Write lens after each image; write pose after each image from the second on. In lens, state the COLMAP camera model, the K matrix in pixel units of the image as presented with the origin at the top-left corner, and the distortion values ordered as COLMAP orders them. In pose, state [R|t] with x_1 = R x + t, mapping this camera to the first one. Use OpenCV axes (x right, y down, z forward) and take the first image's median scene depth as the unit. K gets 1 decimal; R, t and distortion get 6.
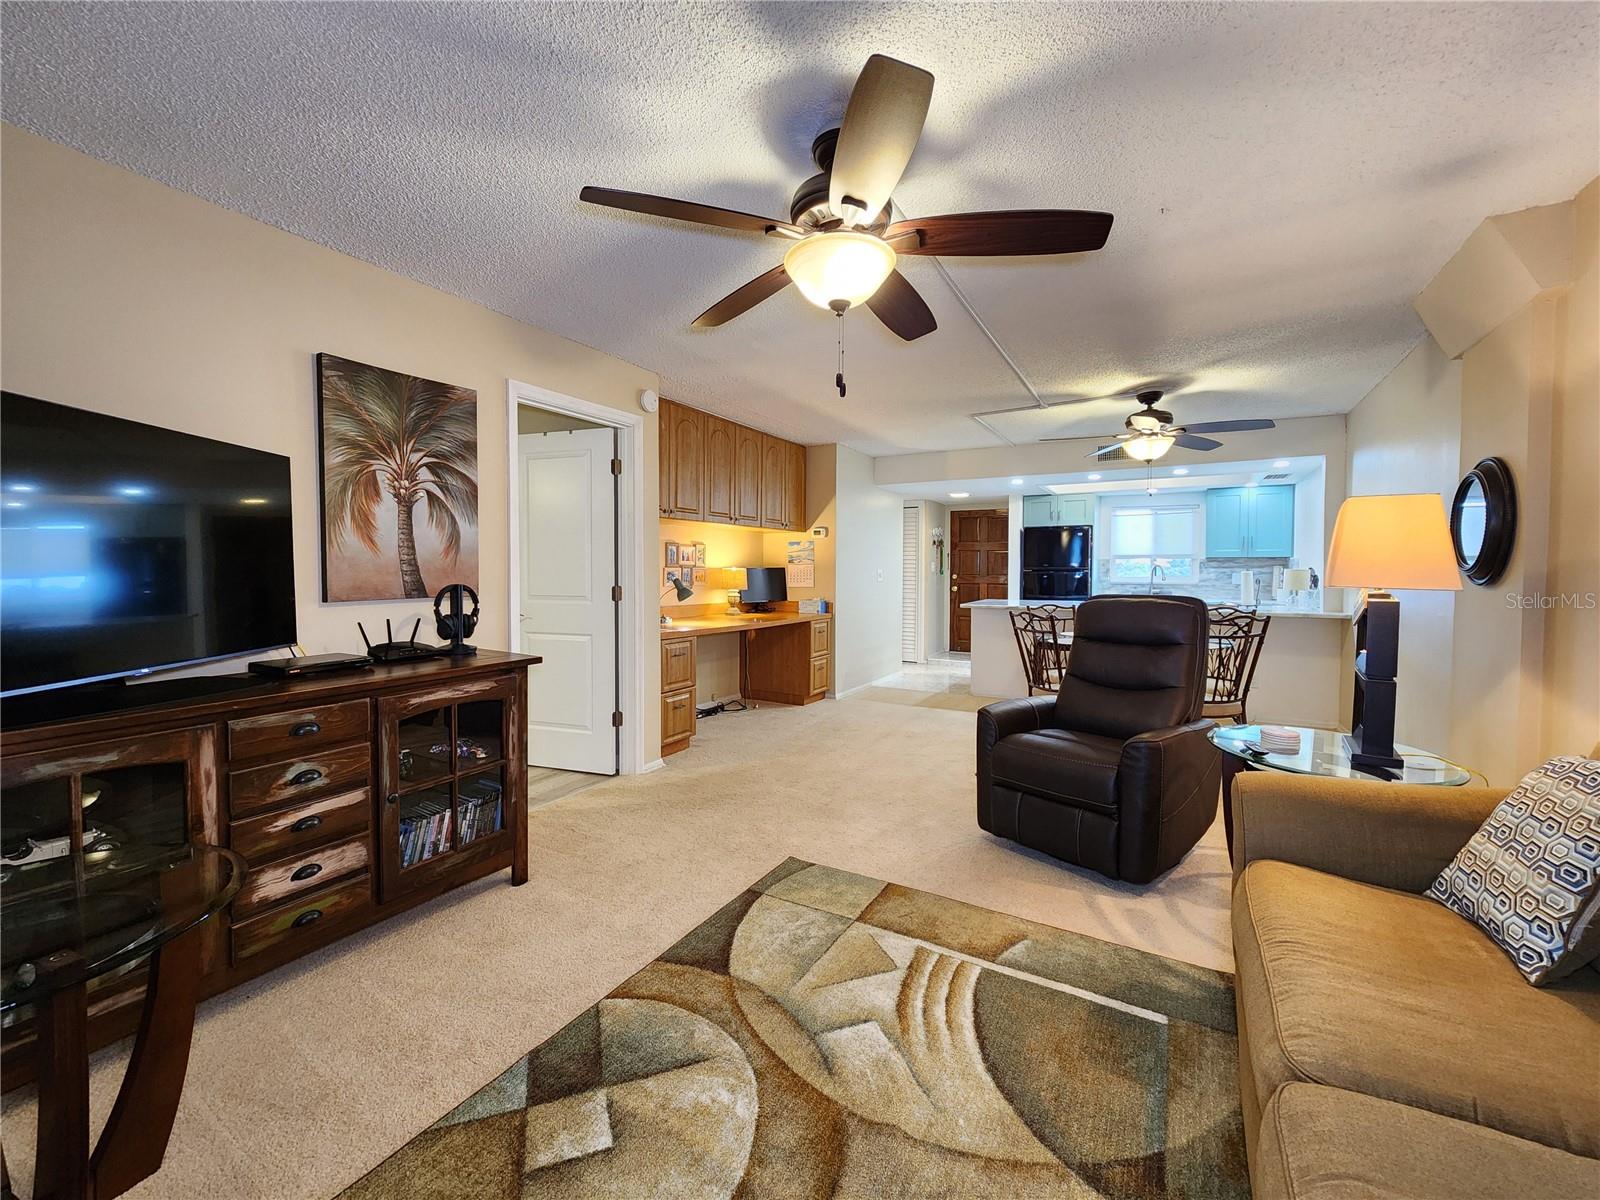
lens RADIAL K [[652.0, 0, 783.7], [0, 652.0, 588.4], [0, 0, 1]] dist [0.000571, -0.000208]
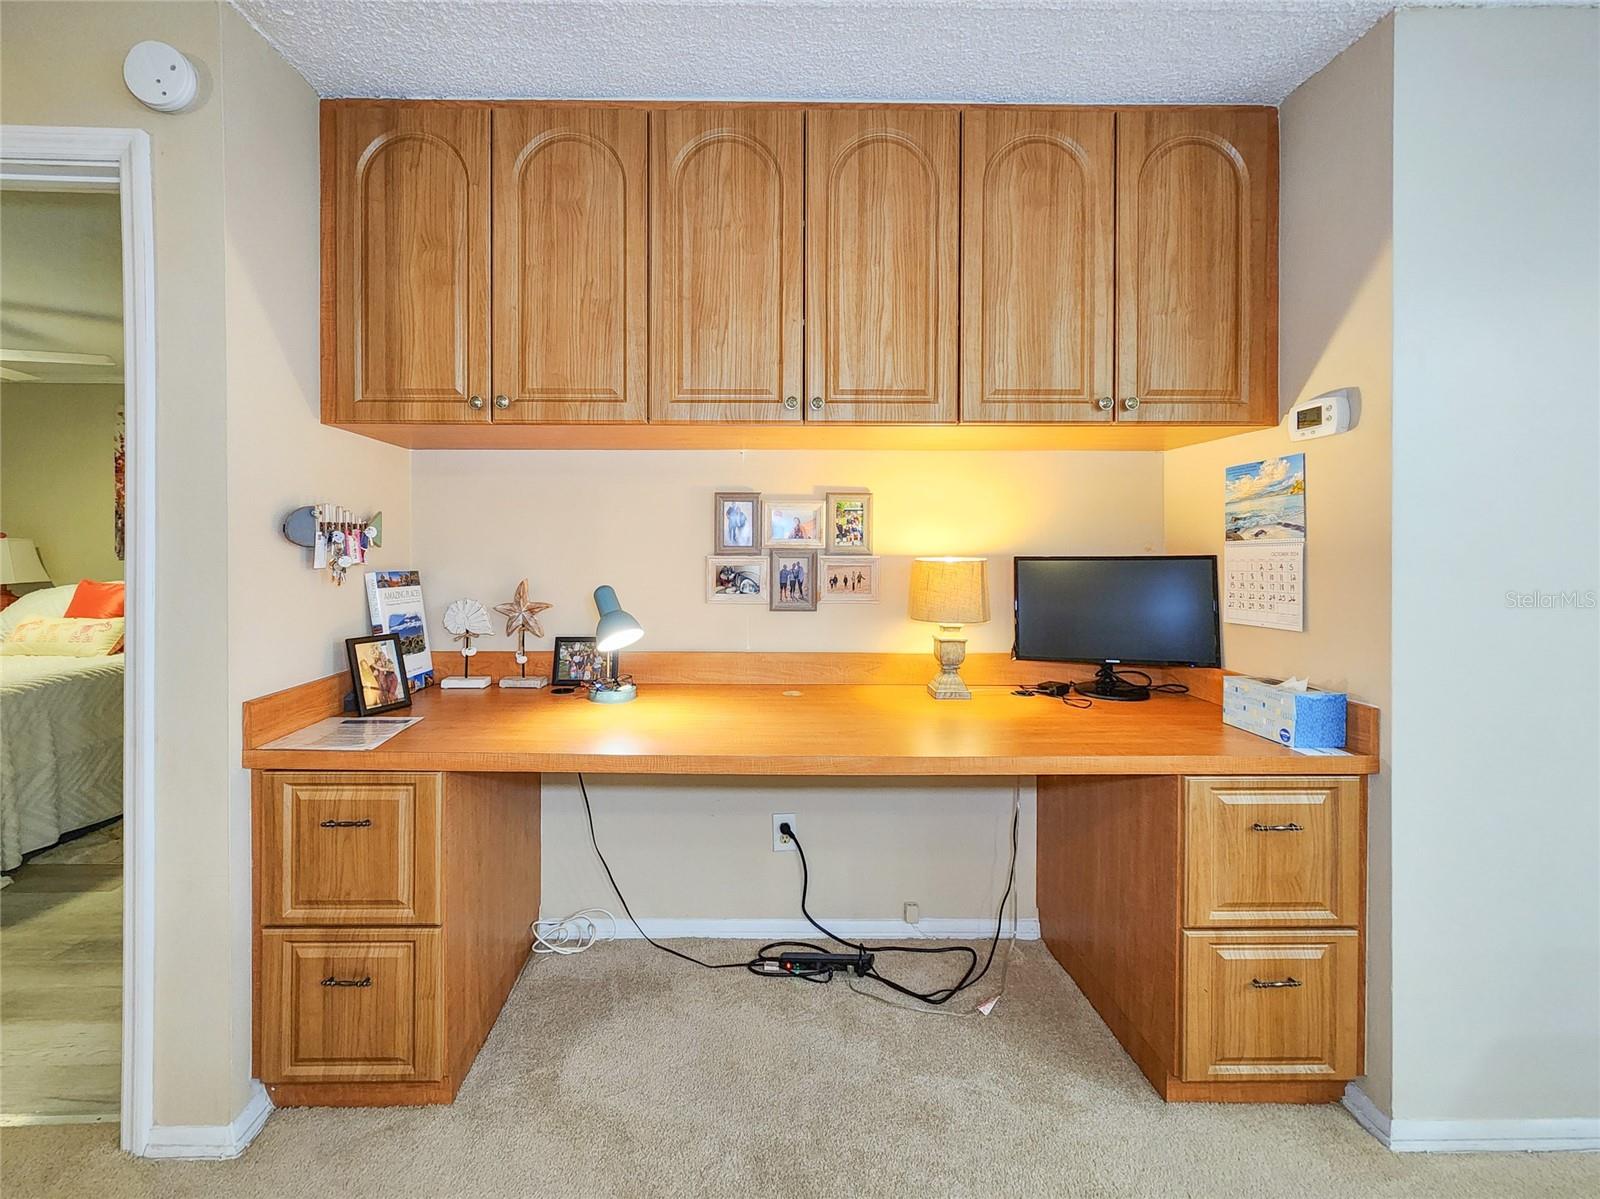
lens RADIAL K [[702.0, 0, 741.6], [0, 702.0, 549.4], [0, 0, 1]] dist [0.002415, 0.000338]
pose [[0.514347, -0.001343, -0.857581, 0.278195], [-0.025992, 0.999515, -0.017154, -0.040151], [0.857188, 0.031113, 0.514062, 1.098989]]
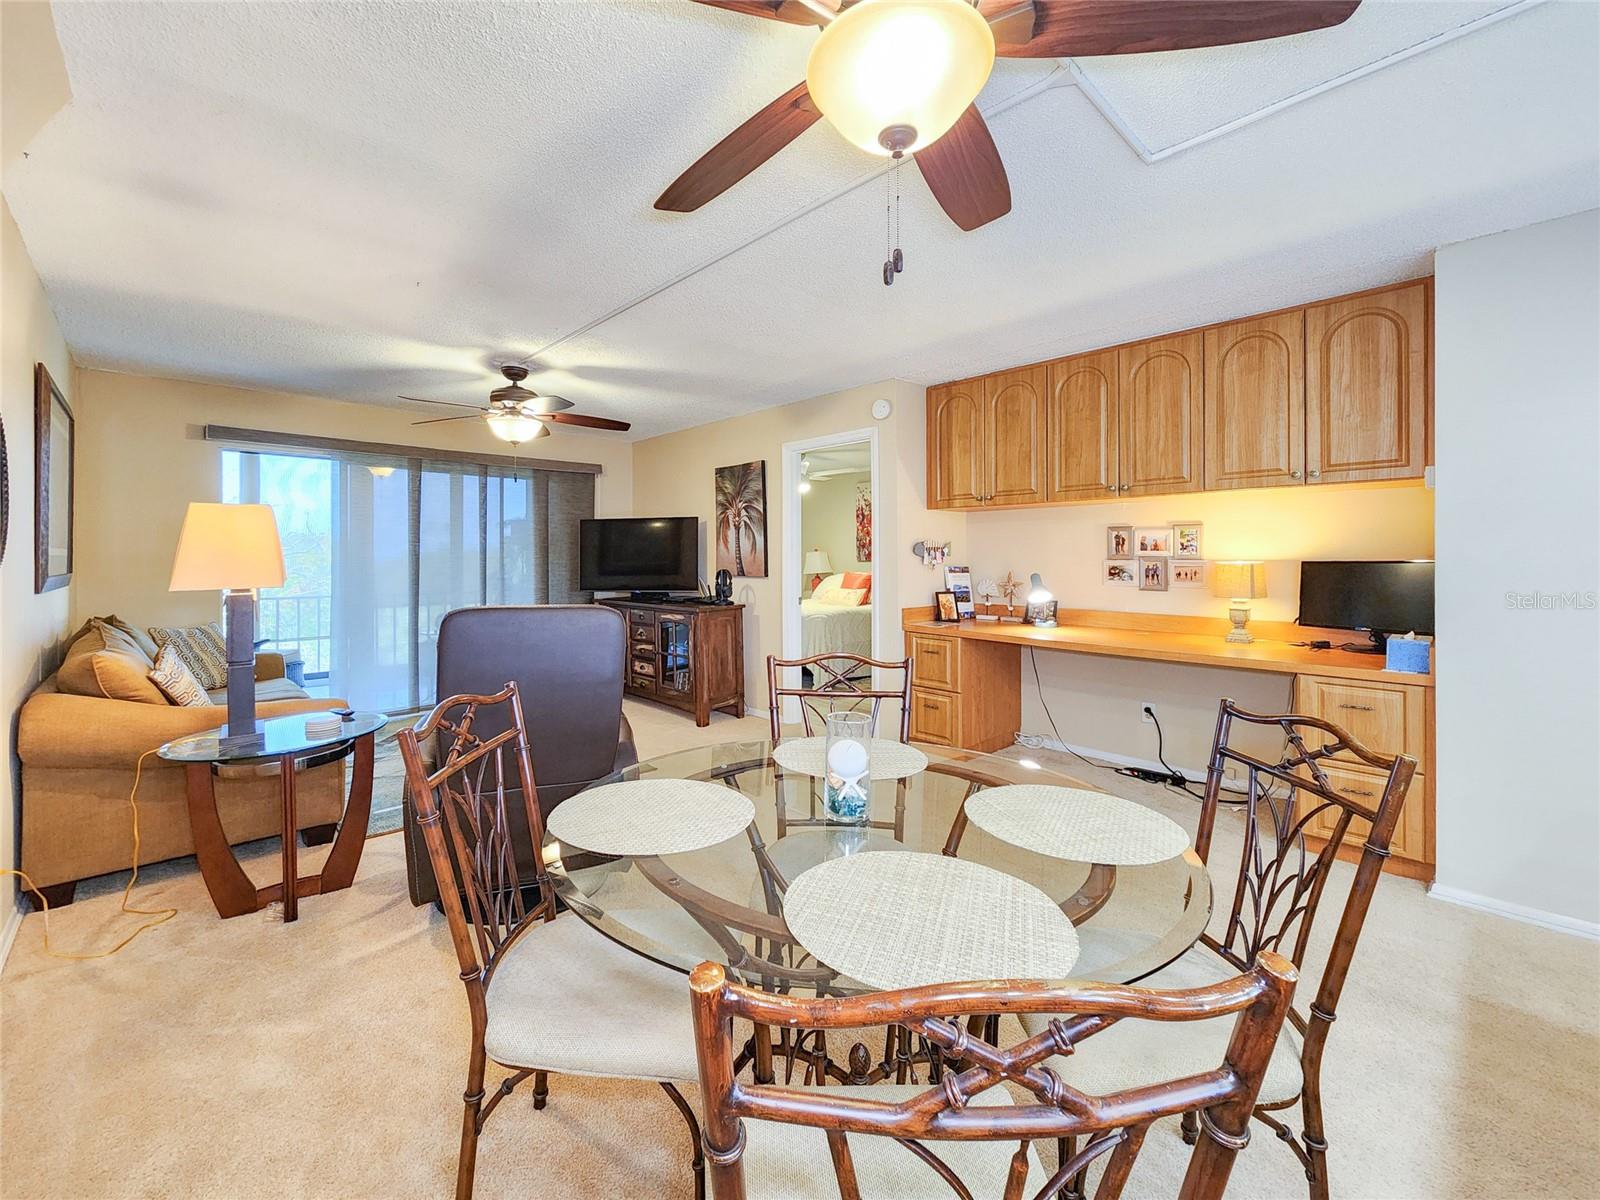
lens RADIAL K [[644.8, 0, 797.8], [0, 644.8, 558.5], [0, 0, 1]] dist [0.000223, -0.000069]
pose [[-0.255749, 0.002612, -0.966740, 0.899802], [-0.027284, 0.999578, 0.009919, -0.043842], [0.966358, 0.028914, -0.255570, 1.171245]]
